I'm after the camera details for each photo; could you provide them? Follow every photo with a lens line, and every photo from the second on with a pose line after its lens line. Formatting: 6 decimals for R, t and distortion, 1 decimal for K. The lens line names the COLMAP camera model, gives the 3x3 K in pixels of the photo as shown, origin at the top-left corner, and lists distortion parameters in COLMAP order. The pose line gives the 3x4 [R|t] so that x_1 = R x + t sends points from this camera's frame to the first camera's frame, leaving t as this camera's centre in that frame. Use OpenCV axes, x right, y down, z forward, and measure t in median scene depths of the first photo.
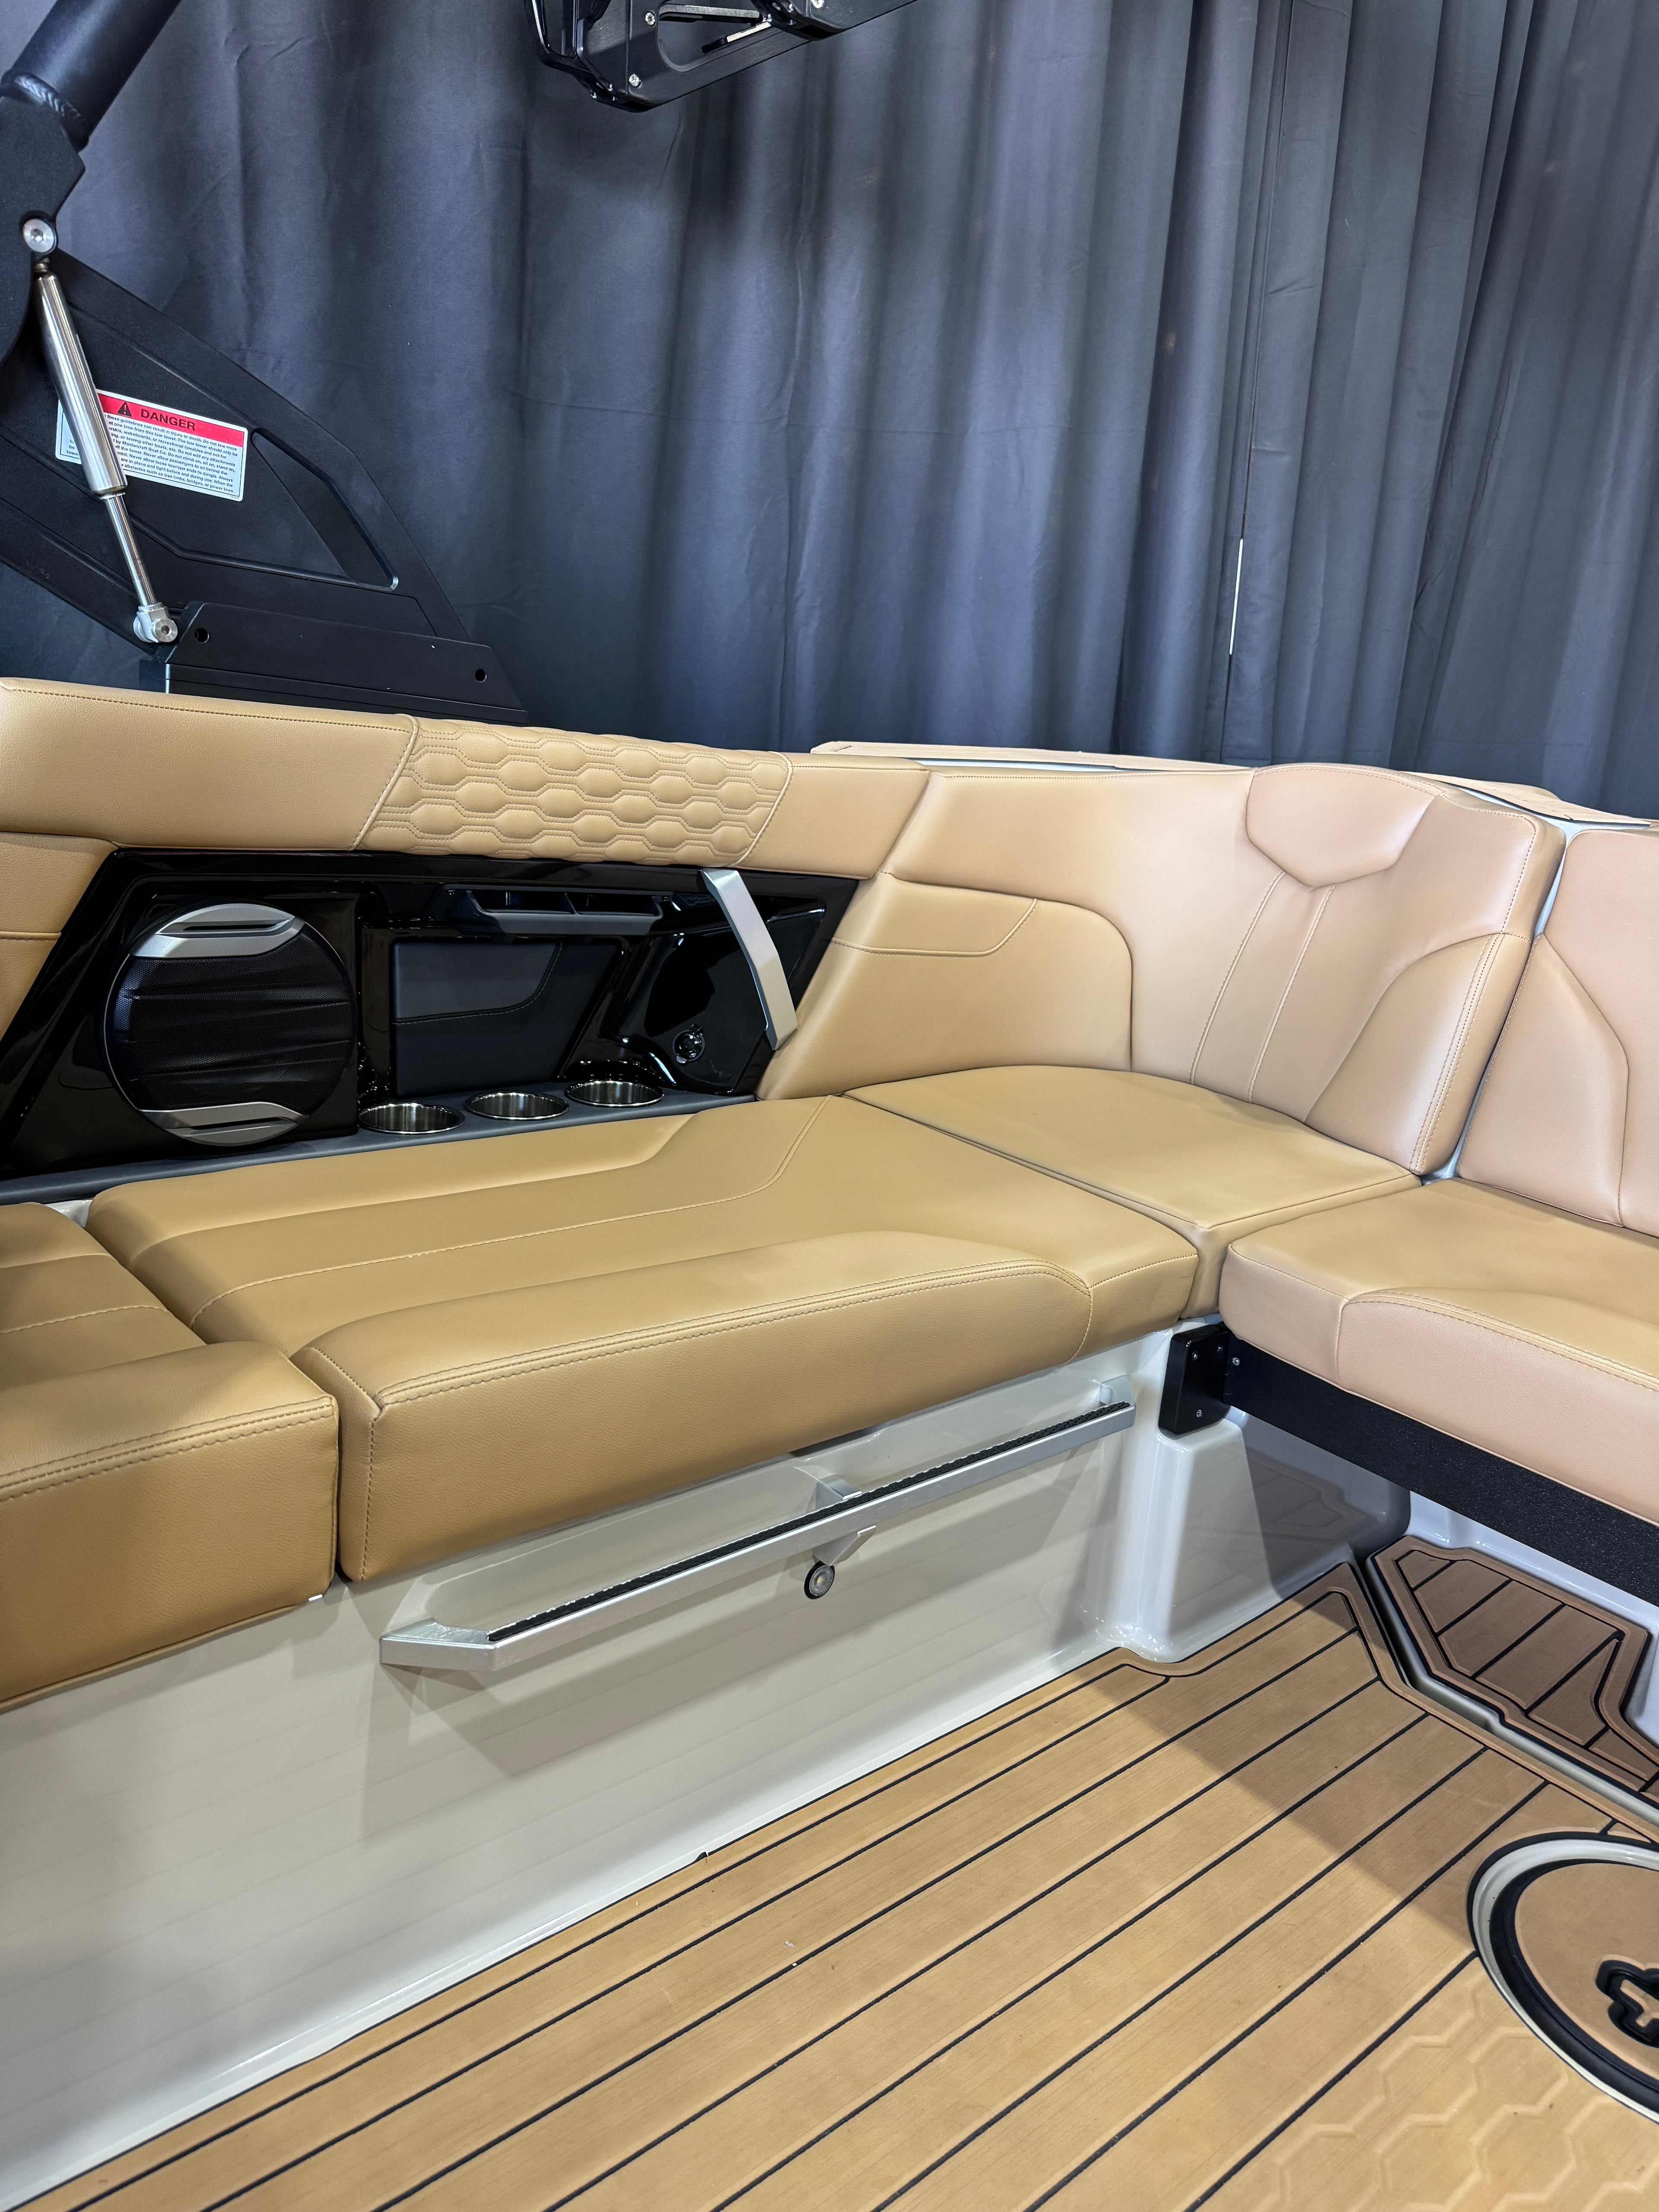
lens RADIAL K [[1576.8, 0, 809.8], [0, 1576.8, 1086.9], [0, 0, 1]] dist [-0.000417, -0.003152]
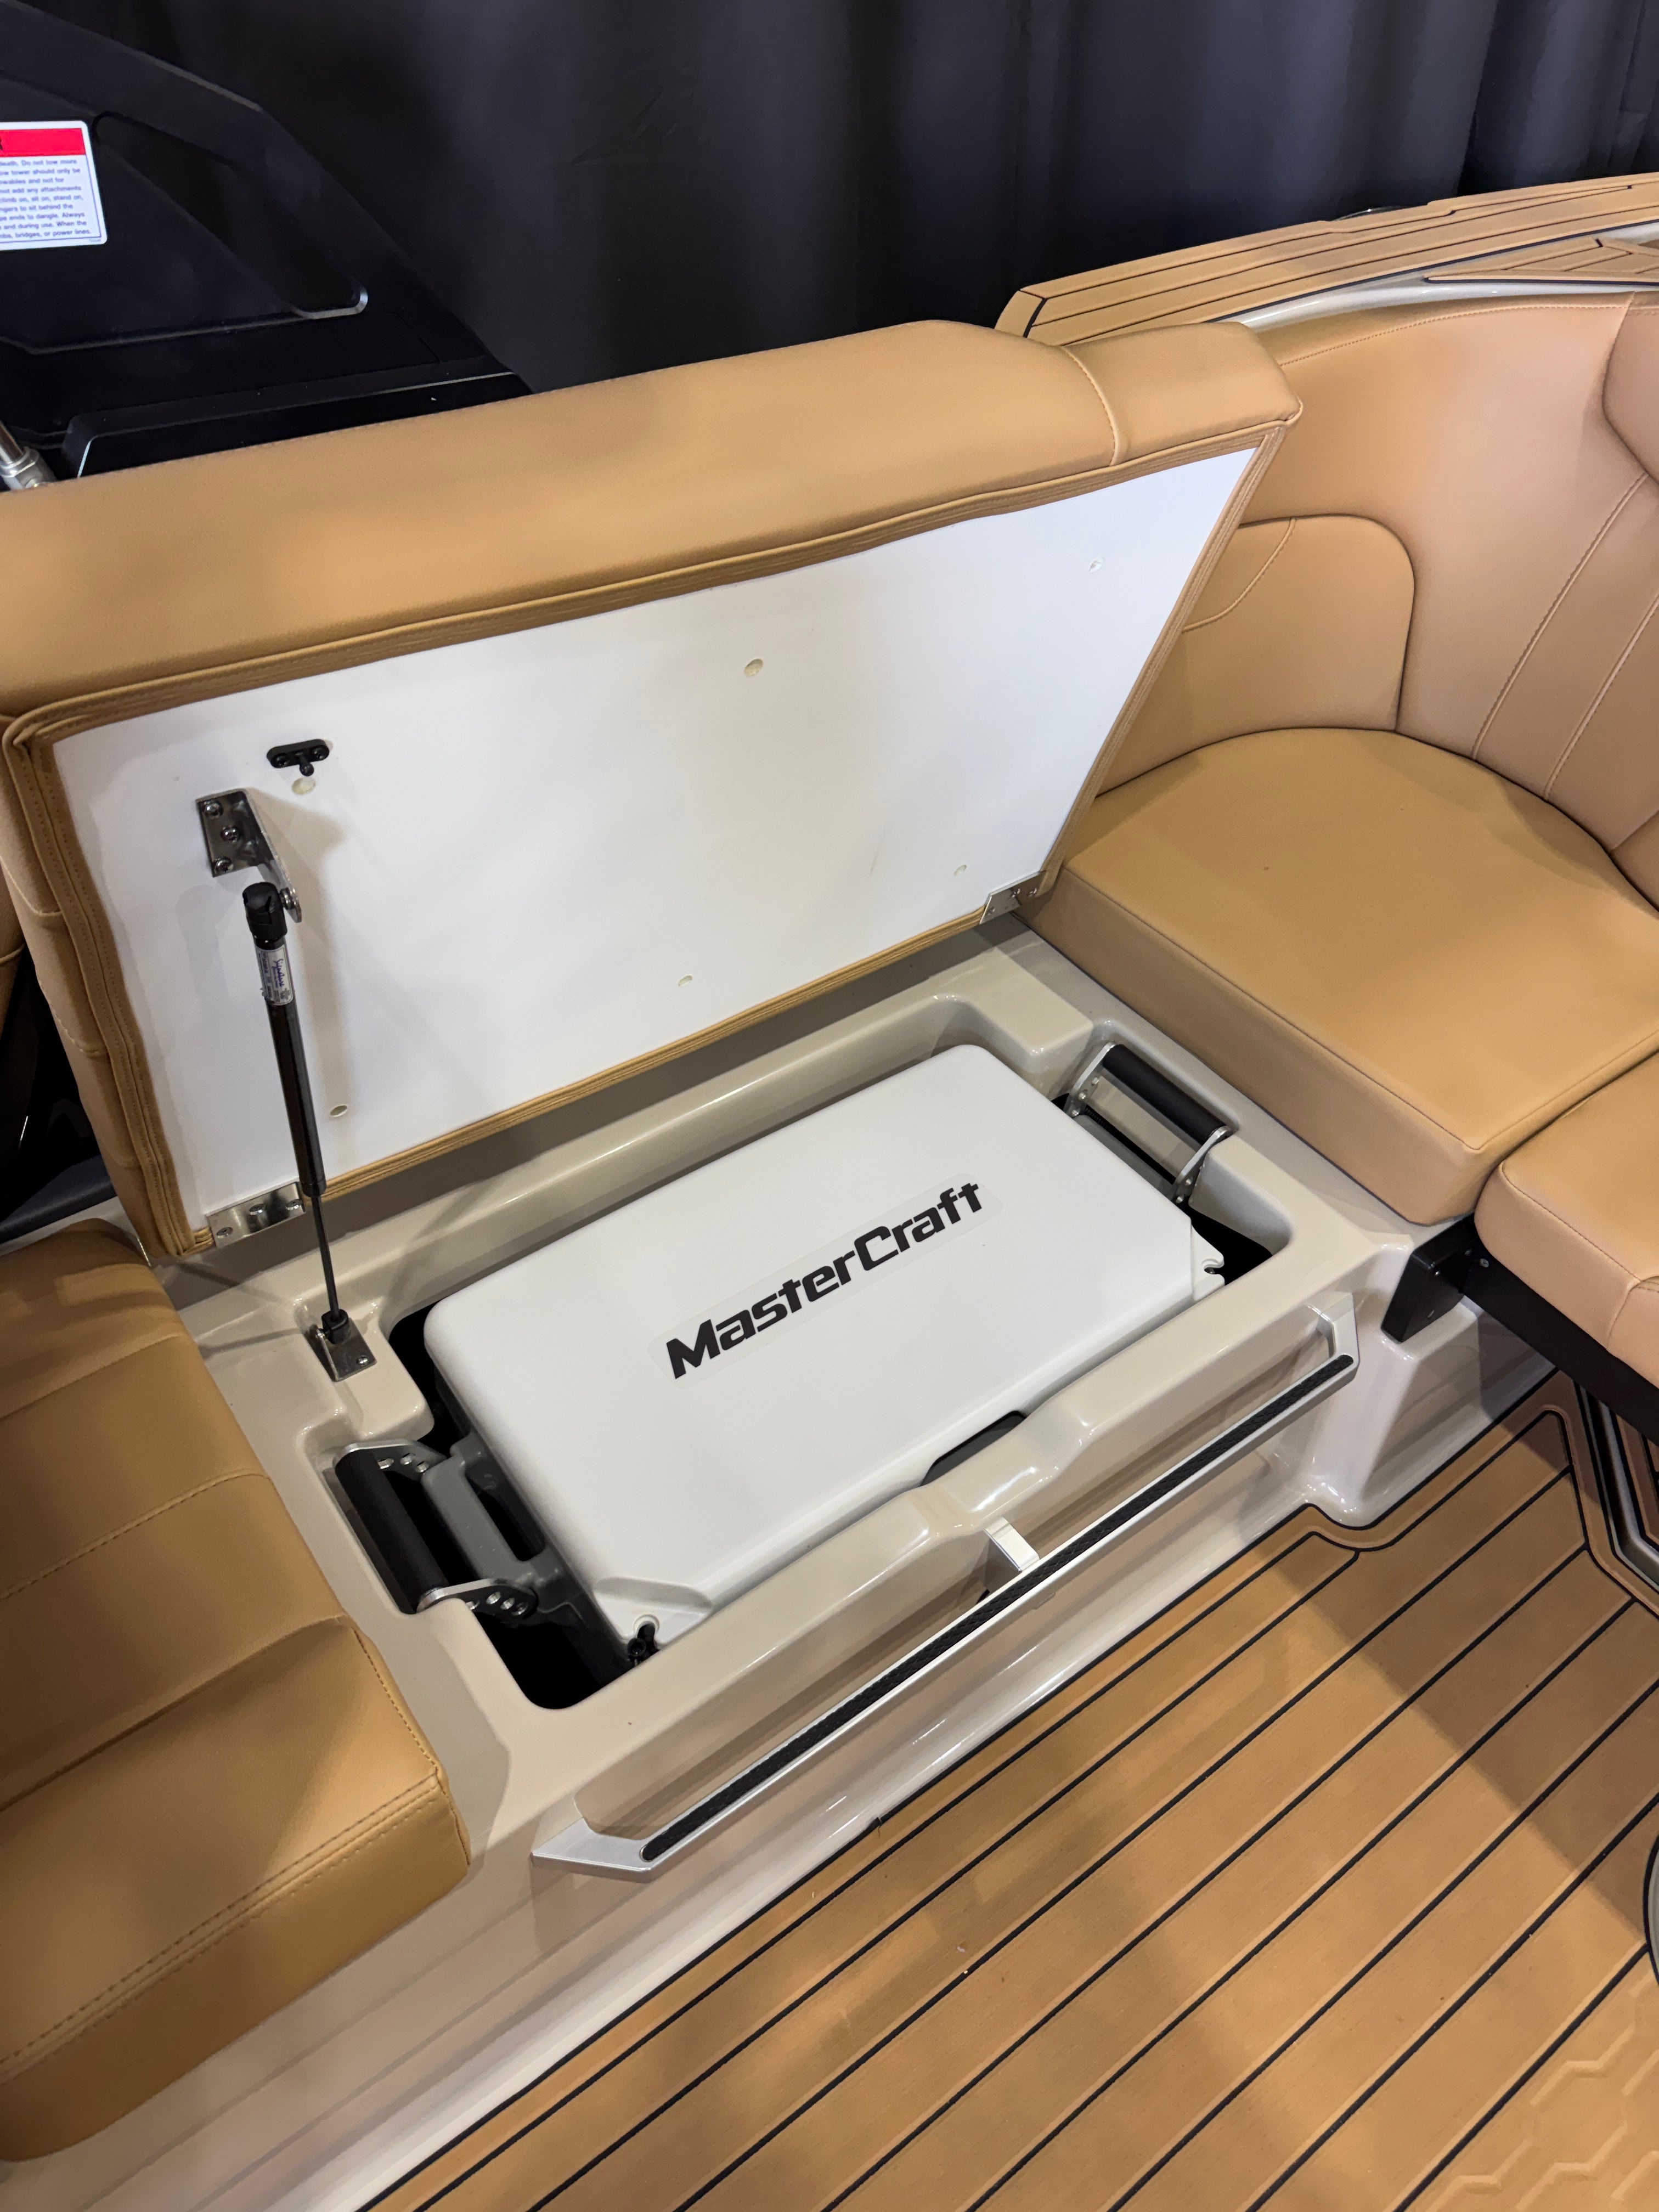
lens RADIAL K [[1606.7, 0, 829.5], [0, 1606.7, 1106.0], [0, 0, 1]] dist [-0.003763, 0.002532]
pose [[0.995969, 0.003540, -0.089632, -0.005046], [0.040681, 0.872733, 0.486500, -0.349388], [0.079947, -0.488185, 0.869070, 0.263650]]
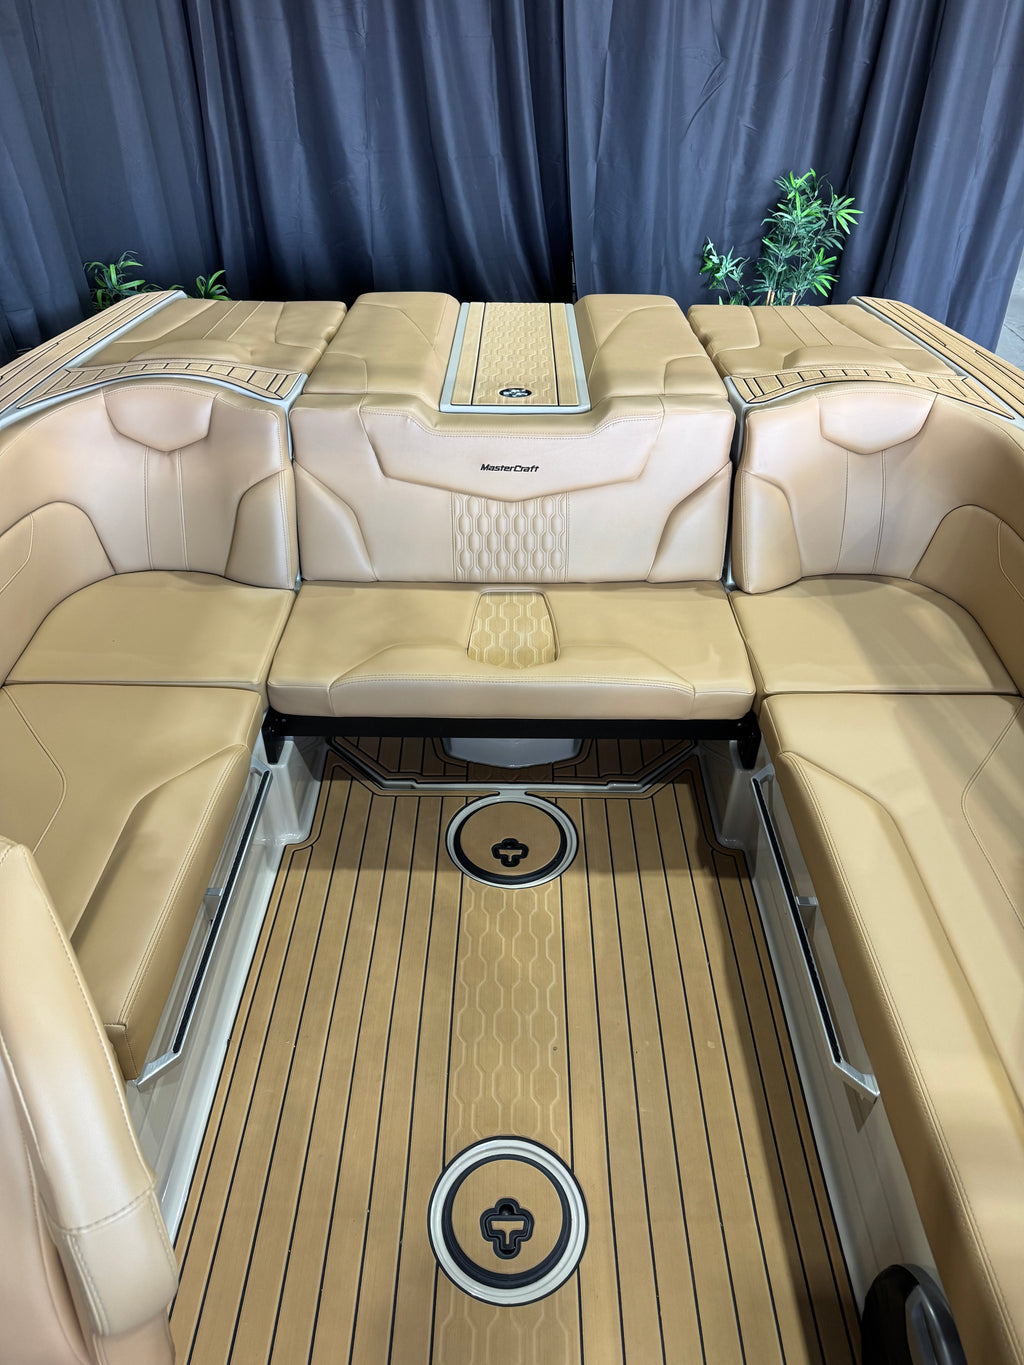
lens RADIAL K [[958.0, 0, 512.0], [0, 958.0, 682.5], [0, 0, 1]] dist [0.122425, -0.198451]
pose [[0.649687, -0.511580, 0.562310, -0.282160], [0.239773, 0.839828, 0.487030, -0.490409], [-0.721398, -0.181590, 0.668288, -0.172198]]
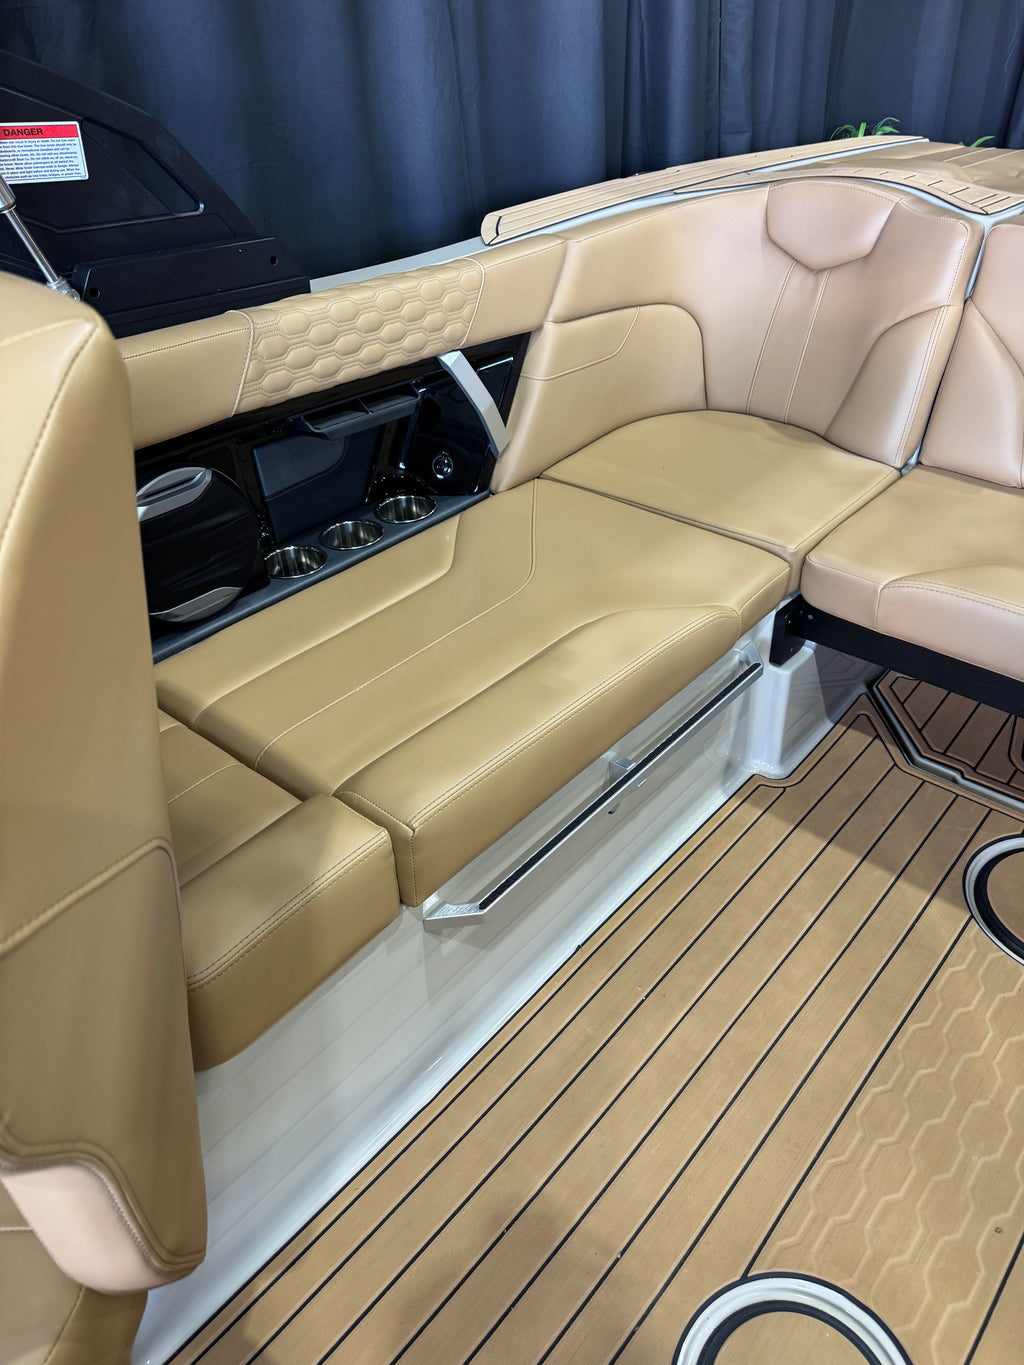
lens RADIAL K [[977.7, 0, 512.0], [0, 977.7, 682.5], [0, 0, 1]] dist [0.042838, -0.052924]
pose [[0.980941, -0.189657, 0.042236, -0.112232], [0.161428, 0.916465, 0.366106, -0.212238], [-0.108143, -0.352311, 0.929614, 0.011747]]
